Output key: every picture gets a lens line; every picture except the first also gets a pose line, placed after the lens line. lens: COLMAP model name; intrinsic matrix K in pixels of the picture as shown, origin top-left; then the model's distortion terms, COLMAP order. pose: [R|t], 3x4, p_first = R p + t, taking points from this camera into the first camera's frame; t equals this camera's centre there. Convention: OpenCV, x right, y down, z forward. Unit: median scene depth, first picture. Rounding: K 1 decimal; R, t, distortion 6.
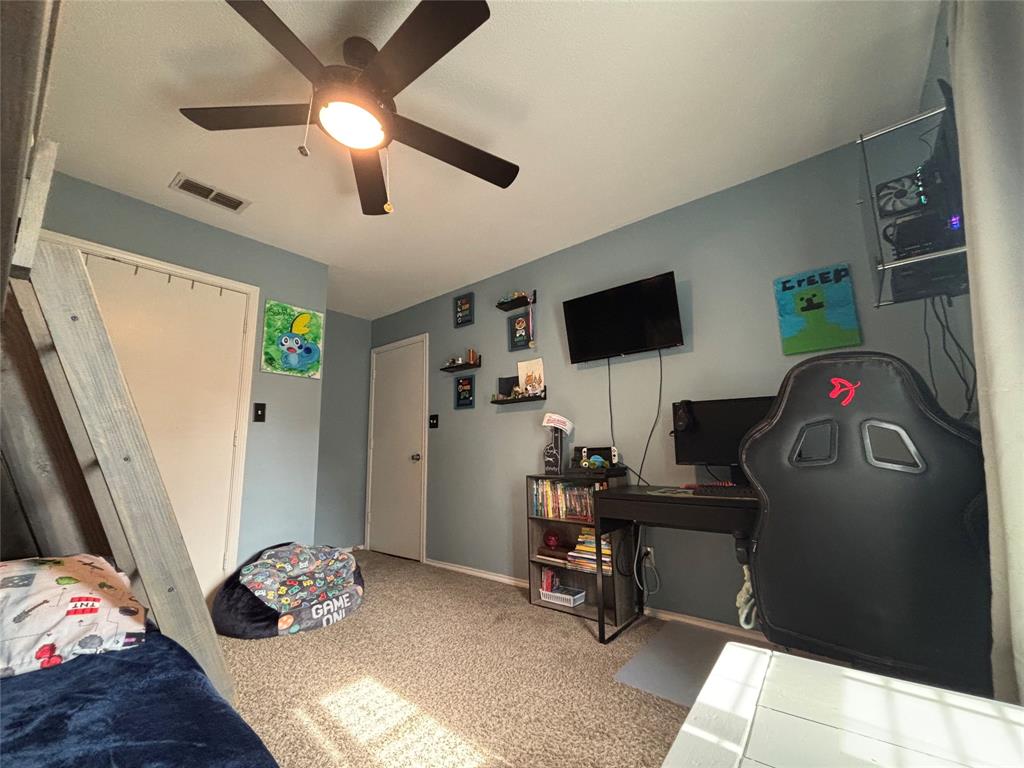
lens RADIAL K [[415.7, 0, 510.8], [0, 415.7, 381.8], [0, 0, 1]] dist [0.000466, 0.001846]
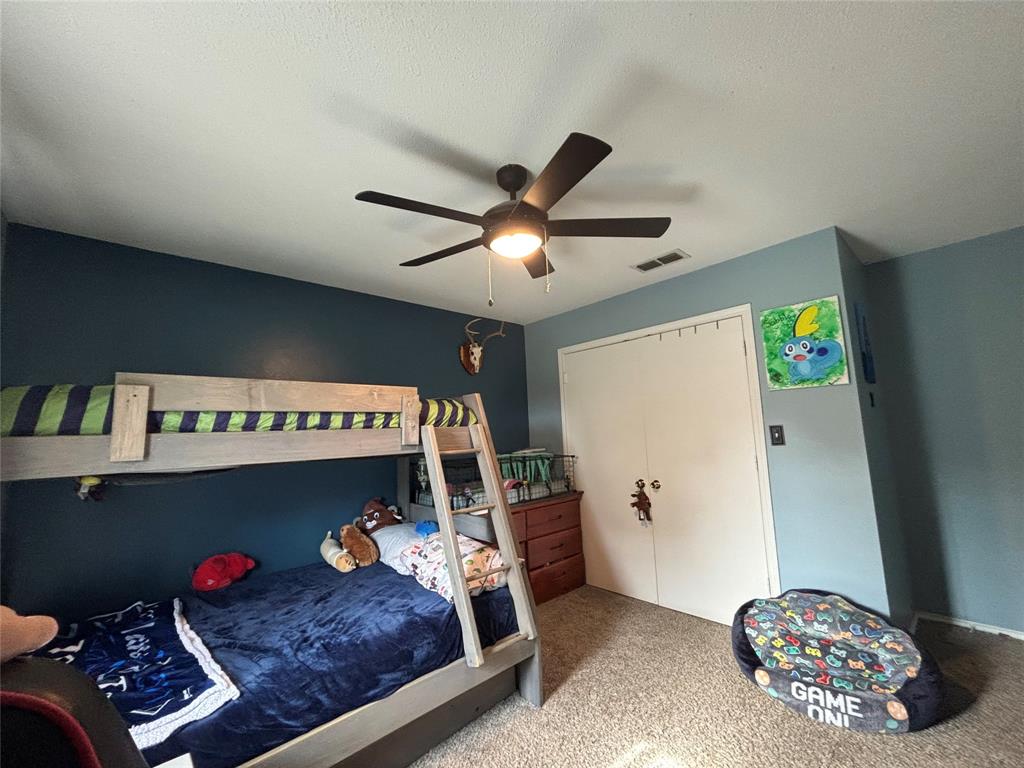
lens RADIAL K [[415.7, 0, 514.9], [0, 415.7, 384.4], [0, 0, 1]] dist [0.000466, 0.001846]
pose [[-0.150143, -0.099402, -0.983655, 0.397936], [0.203237, 0.970581, -0.129103, -0.034423], [0.967549, -0.219299, -0.125524, 0.566983]]
